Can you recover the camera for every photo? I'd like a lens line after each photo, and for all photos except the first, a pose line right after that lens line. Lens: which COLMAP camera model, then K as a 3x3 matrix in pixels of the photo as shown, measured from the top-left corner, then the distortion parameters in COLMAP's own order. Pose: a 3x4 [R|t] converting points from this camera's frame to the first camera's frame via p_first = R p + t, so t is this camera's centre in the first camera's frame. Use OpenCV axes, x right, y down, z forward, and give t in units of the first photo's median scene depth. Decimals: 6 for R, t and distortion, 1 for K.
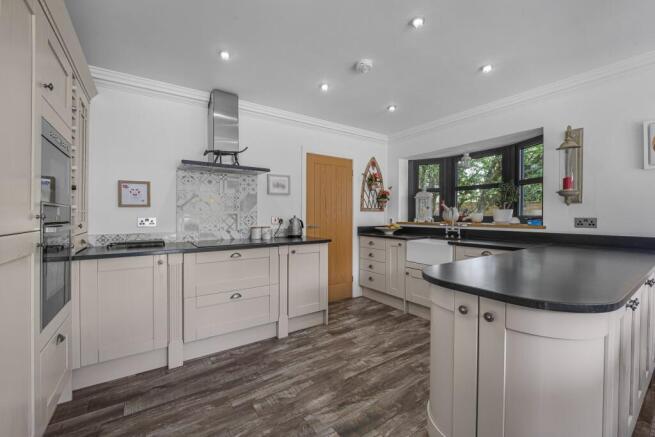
lens RADIAL K [[263.9, 0, 327.5], [0, 263.9, 218.5], [0, 0, 1]] dist [-0.013088, 0.000100]
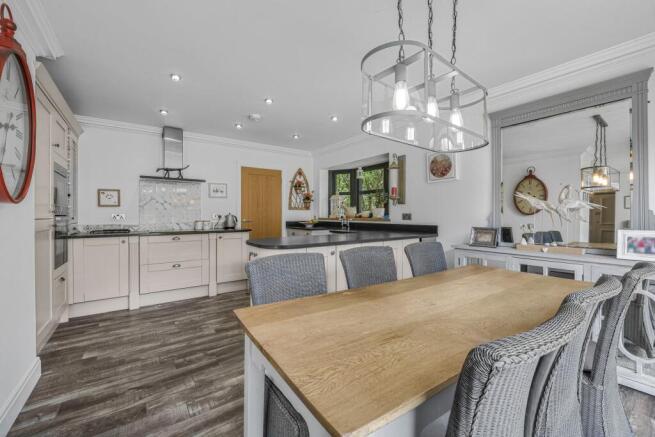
lens RADIAL K [[266.7, 0, 327.5], [0, 266.7, 218.5], [0, 0, 1]] dist [-0.014497, -0.000268]
pose [[0.999856, -0.000652, 0.016975, 0.442366], [0.000593, 0.999994, 0.003462, 0.017519], [-0.016978, -0.003451, 0.999850, -0.482069]]
